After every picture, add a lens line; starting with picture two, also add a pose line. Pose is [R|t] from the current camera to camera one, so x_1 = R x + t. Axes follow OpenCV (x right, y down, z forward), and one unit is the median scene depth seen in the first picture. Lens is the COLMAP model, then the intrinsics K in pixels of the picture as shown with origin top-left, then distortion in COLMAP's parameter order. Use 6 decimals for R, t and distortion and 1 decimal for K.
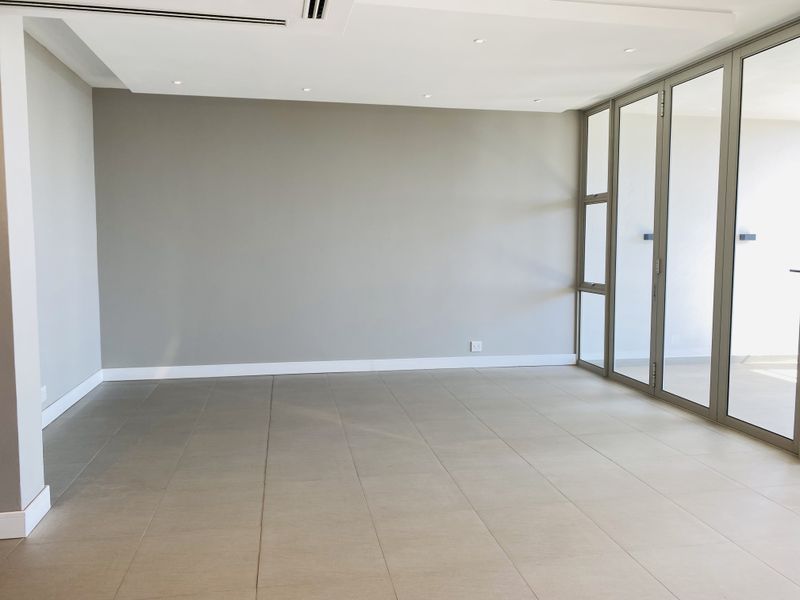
lens RADIAL K [[615.6, 0, 402.8], [0, 615.6, 294.5], [0, 0, 1]] dist [0.090067, -0.145286]
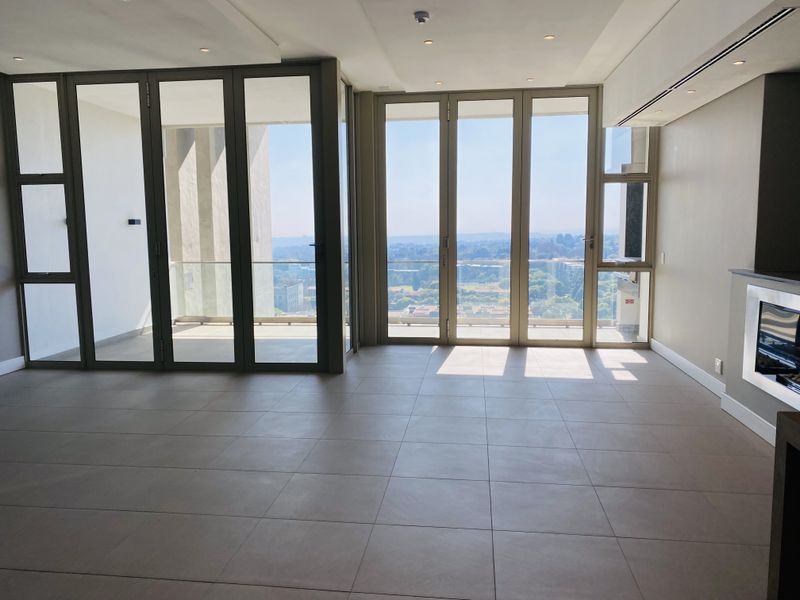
lens RADIAL K [[615.6, 0, 402.8], [0, 615.6, 294.5], [0, 0, 1]] dist [0.090067, -0.145286]
pose [[0.307831, -0.112329, 0.944787, -0.411289], [0.088775, 0.992065, 0.089026, -0.022377], [-0.947290, 0.056469, 0.315361, 0.230337]]
